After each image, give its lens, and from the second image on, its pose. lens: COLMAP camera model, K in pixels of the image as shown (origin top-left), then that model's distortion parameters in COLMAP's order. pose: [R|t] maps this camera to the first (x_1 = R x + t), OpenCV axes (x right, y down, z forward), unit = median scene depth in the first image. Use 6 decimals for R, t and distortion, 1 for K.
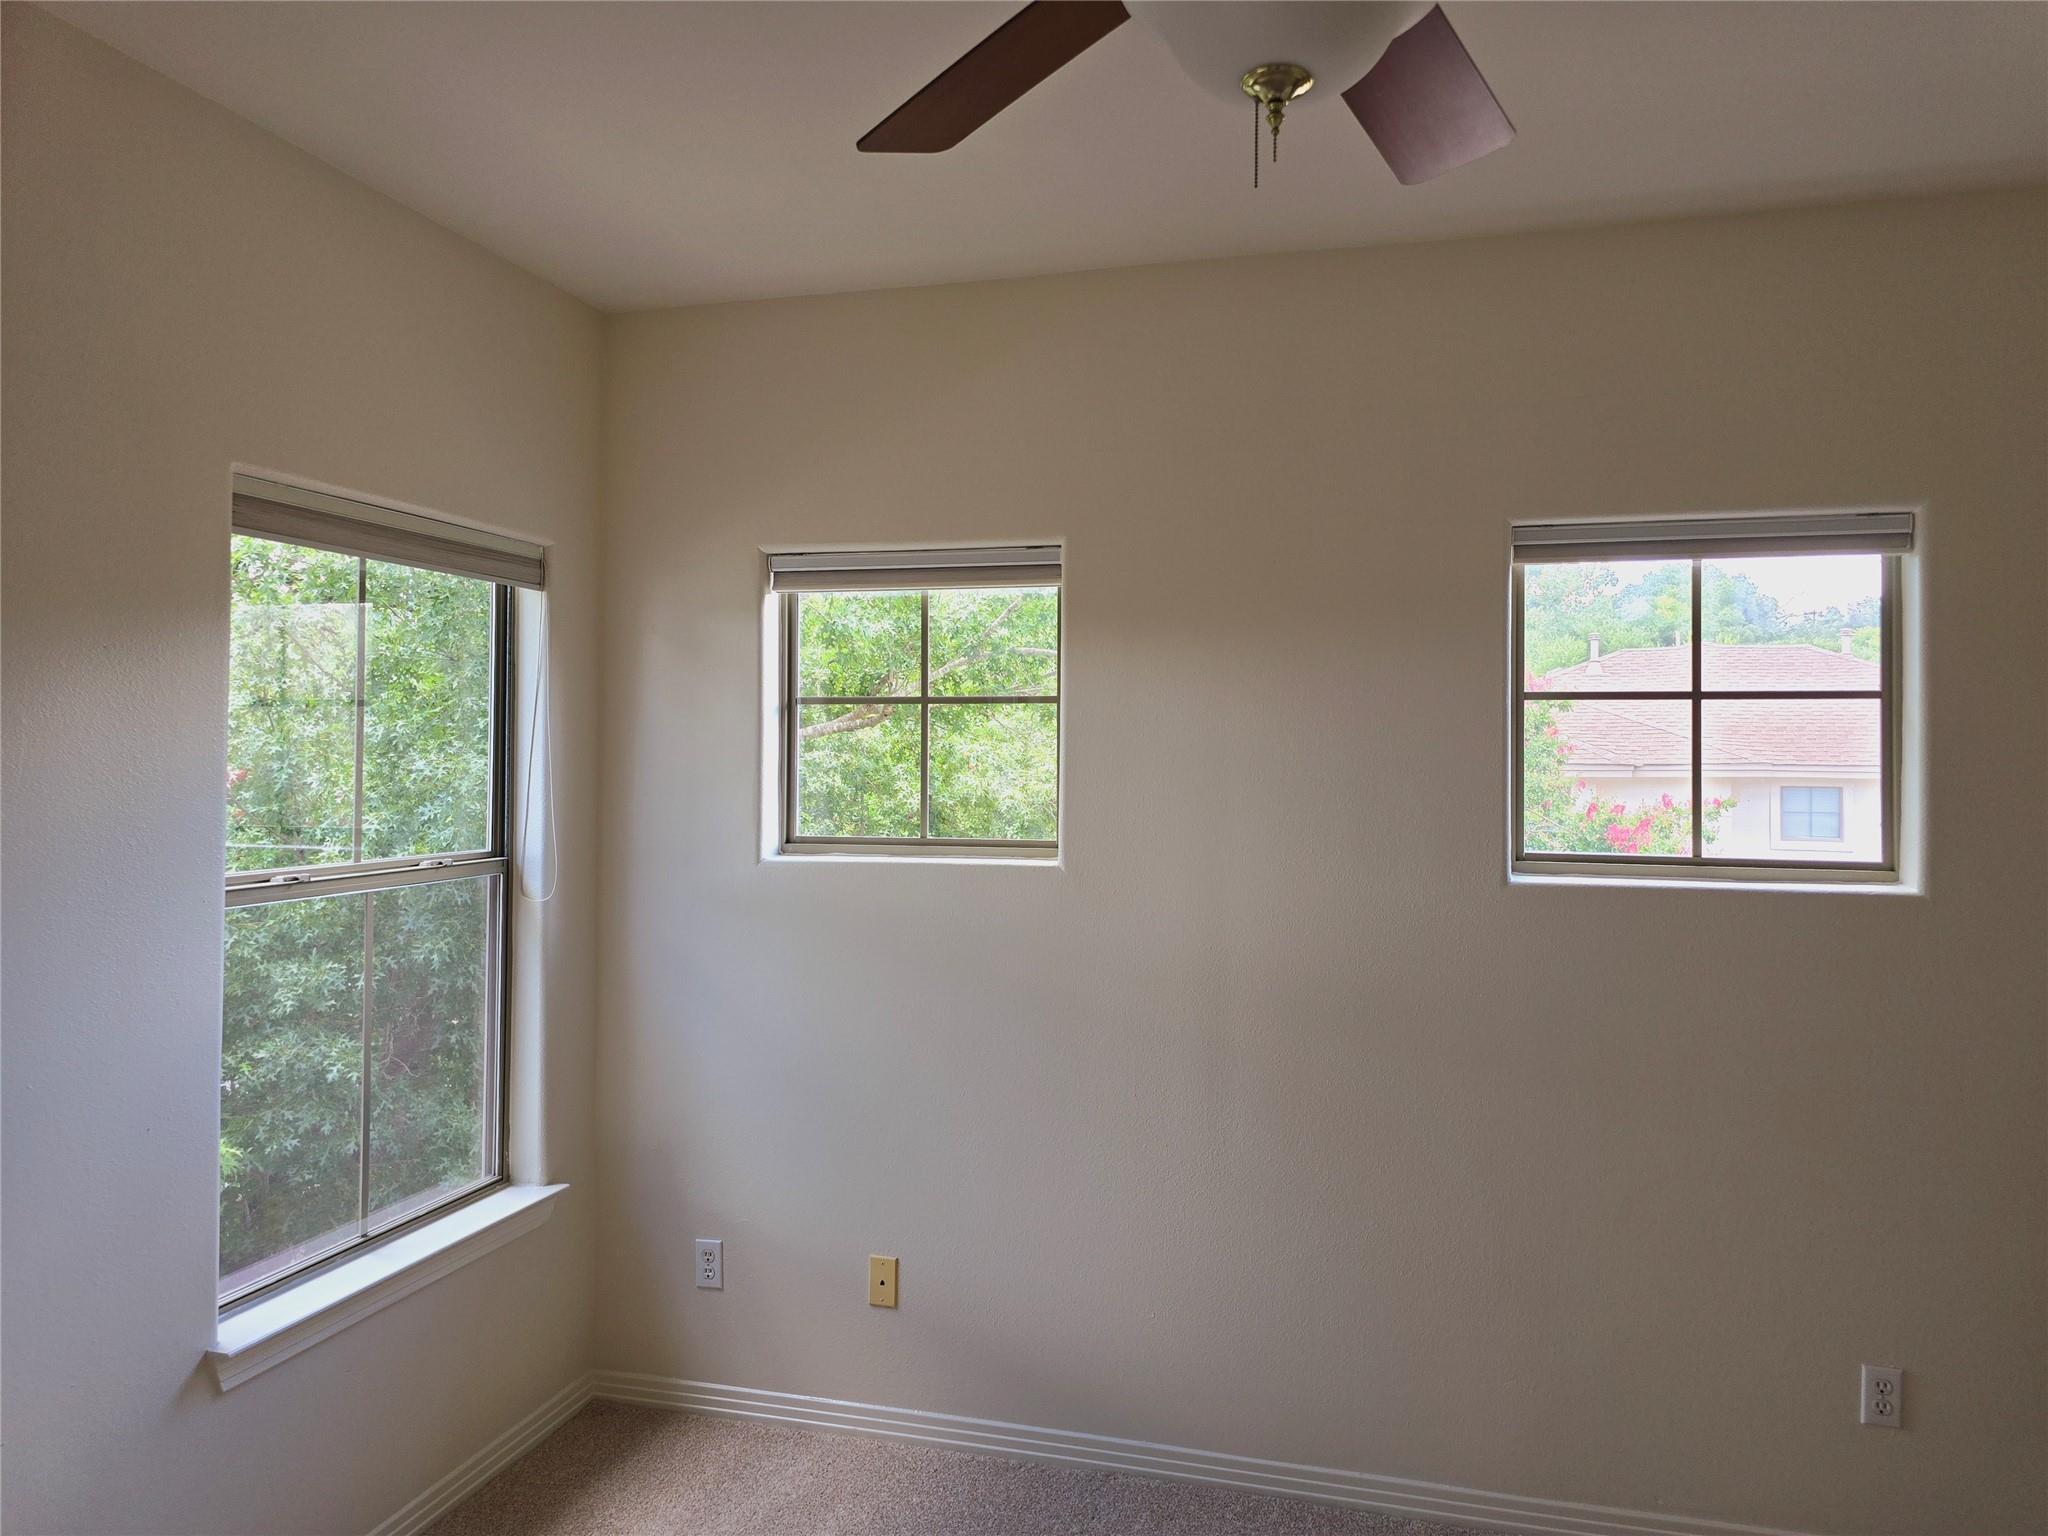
lens RADIAL K [[1401.9, 0, 1031.2], [0, 1401.9, 731.6], [0, 0, 1]] dist [0.054557, -0.035974]
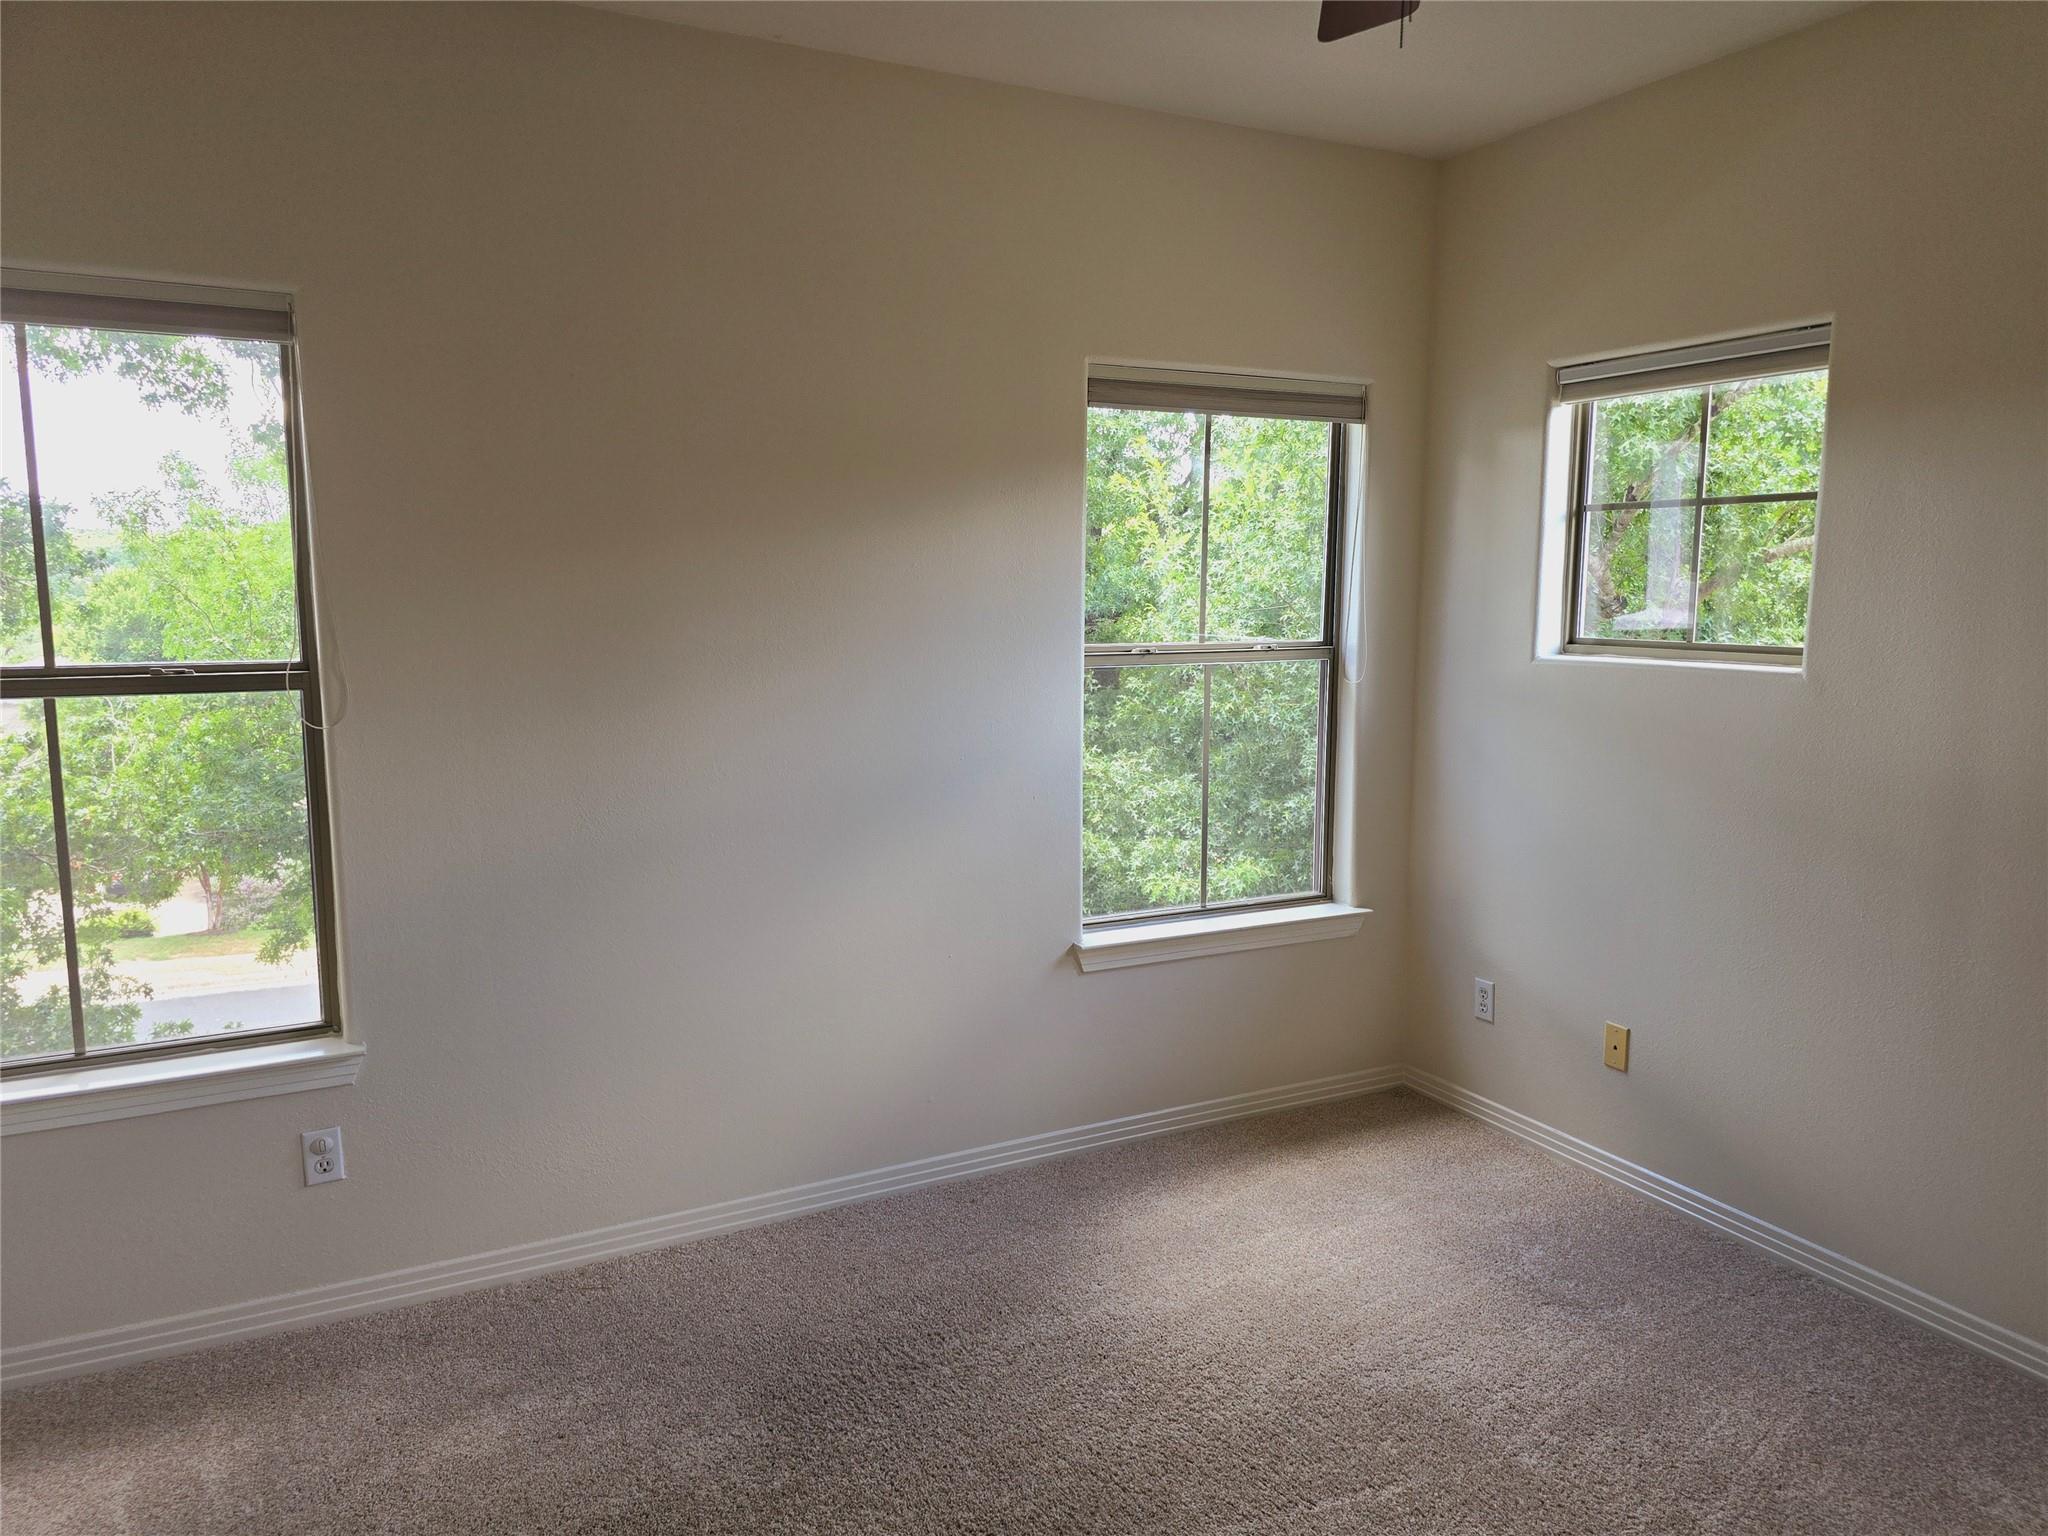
lens RADIAL K [[1397.6, 0, 1049.7], [0, 1397.6, 761.8], [0, 0, 1]] dist [0.077420, -0.065001]
pose [[0.686793, 0.091465, -0.721075, 0.358446], [0.012182, 0.990463, 0.137238, 0.016746], [0.726751, -0.103038, 0.679130, -0.034742]]
